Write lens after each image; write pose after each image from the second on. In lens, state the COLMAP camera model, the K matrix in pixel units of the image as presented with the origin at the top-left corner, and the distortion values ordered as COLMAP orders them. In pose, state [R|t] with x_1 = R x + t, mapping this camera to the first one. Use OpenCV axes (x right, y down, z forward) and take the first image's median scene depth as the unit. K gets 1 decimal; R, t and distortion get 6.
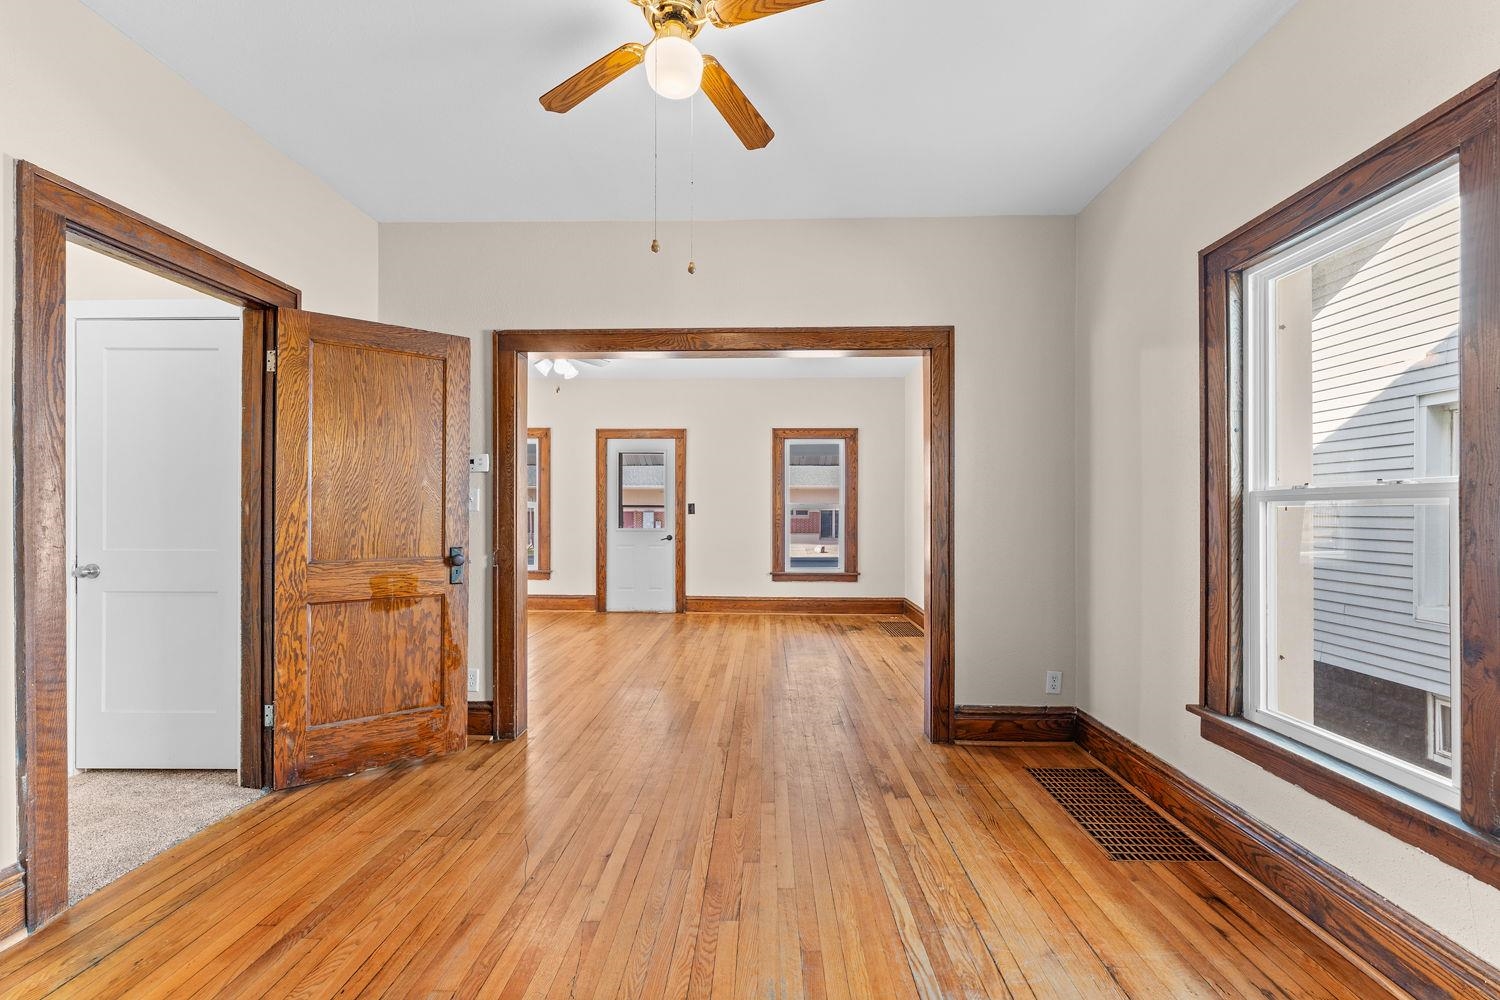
lens RADIAL K [[604.8, 0, 750.0], [0, 604.8, 500.0], [0, 0, 1]] dist [-0.001012, -0.000112]
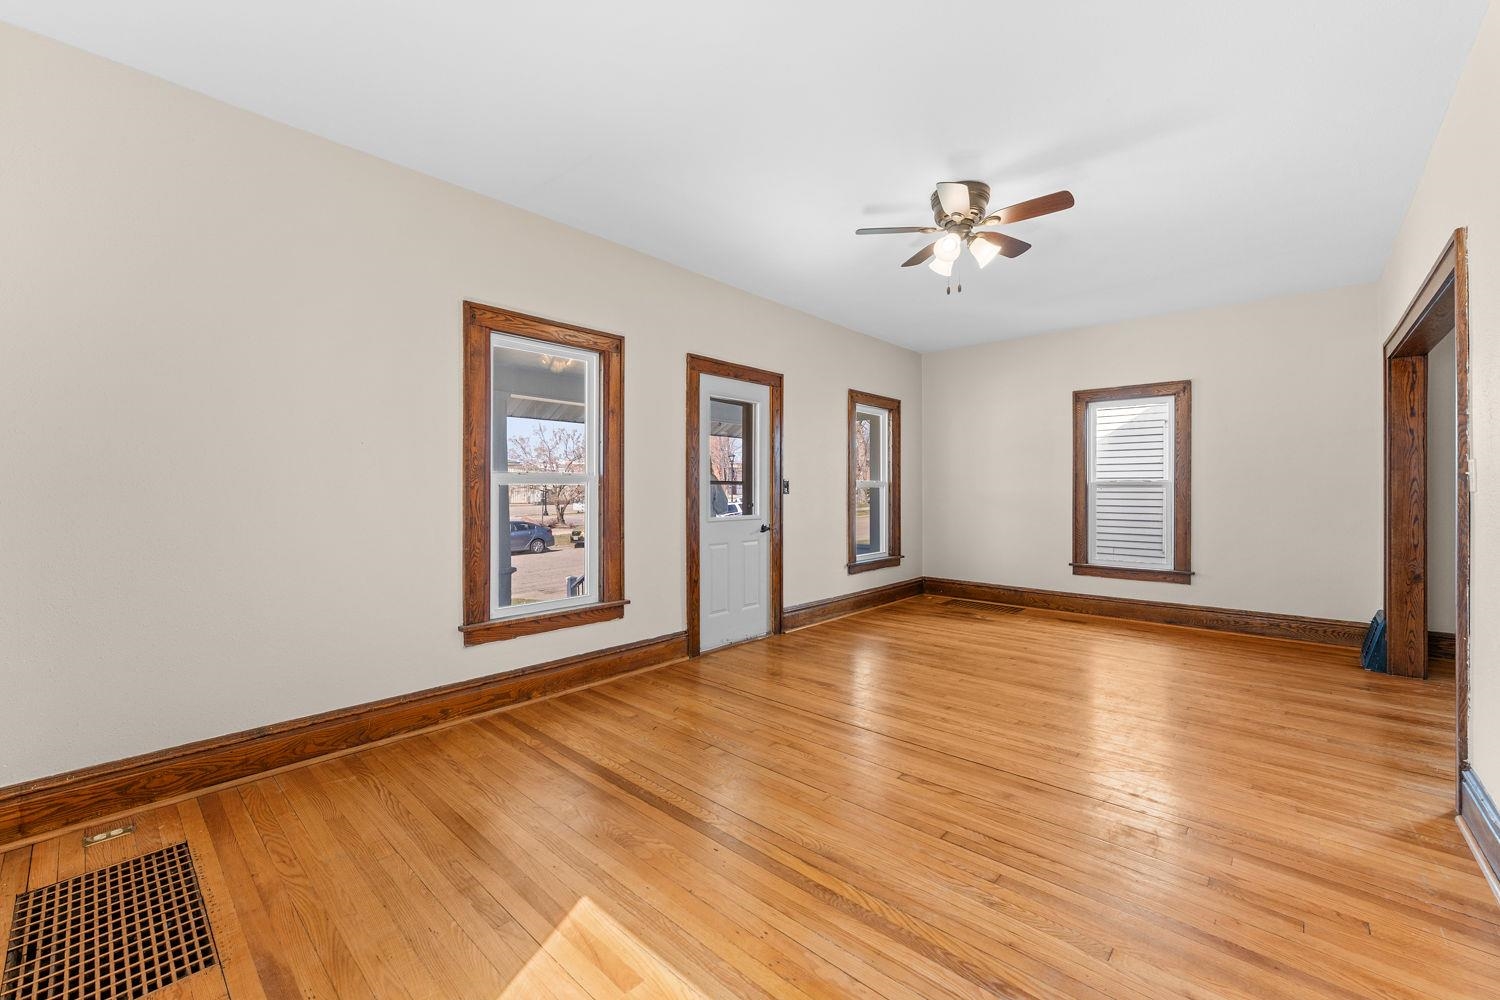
lens RADIAL K [[604.8, 0, 750.0], [0, 604.8, 500.0], [0, 0, 1]] dist [-0.001012, -0.000112]
pose [[0.648487, -0.016526, 0.761046, -0.674657], [-0.011830, 0.999425, 0.031782, 0.007526], [-0.761134, -0.029613, 0.647919, 0.567766]]
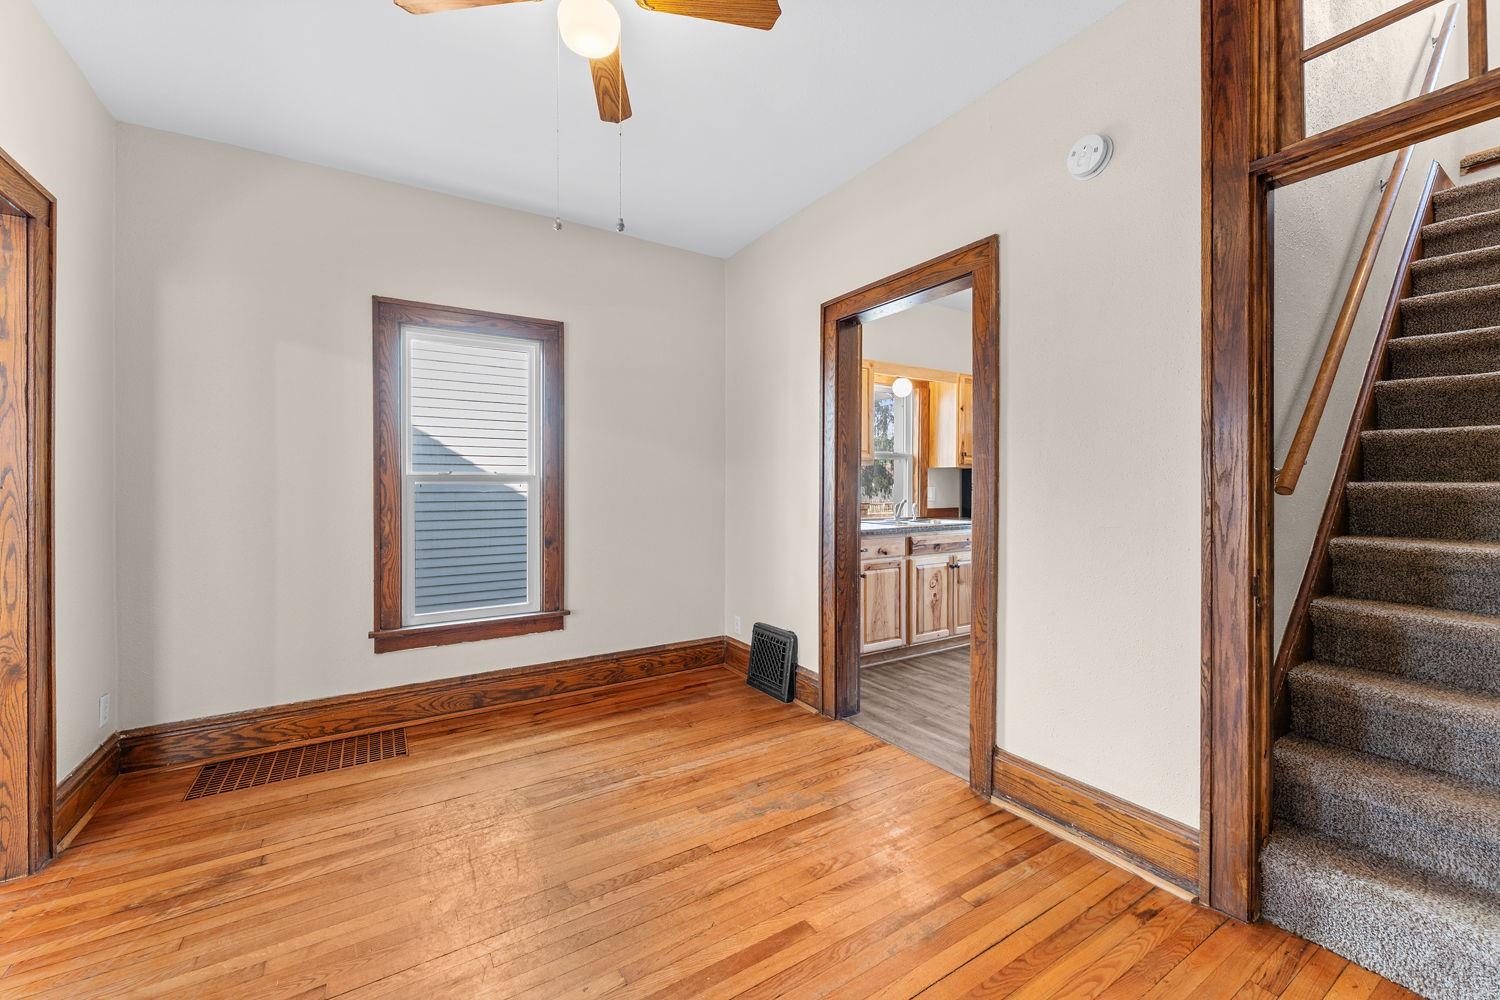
lens RADIAL K [[597.2, 0, 752.4], [0, 597.2, 486.4], [0, 0, 1]] dist [0.000382, 0.000002]
pose [[-0.557459, -0.000015, 0.830205, -0.517019], [-0.011574, 0.999903, -0.007754, 0.009529], [-0.830124, -0.013931, -0.557405, 0.646946]]
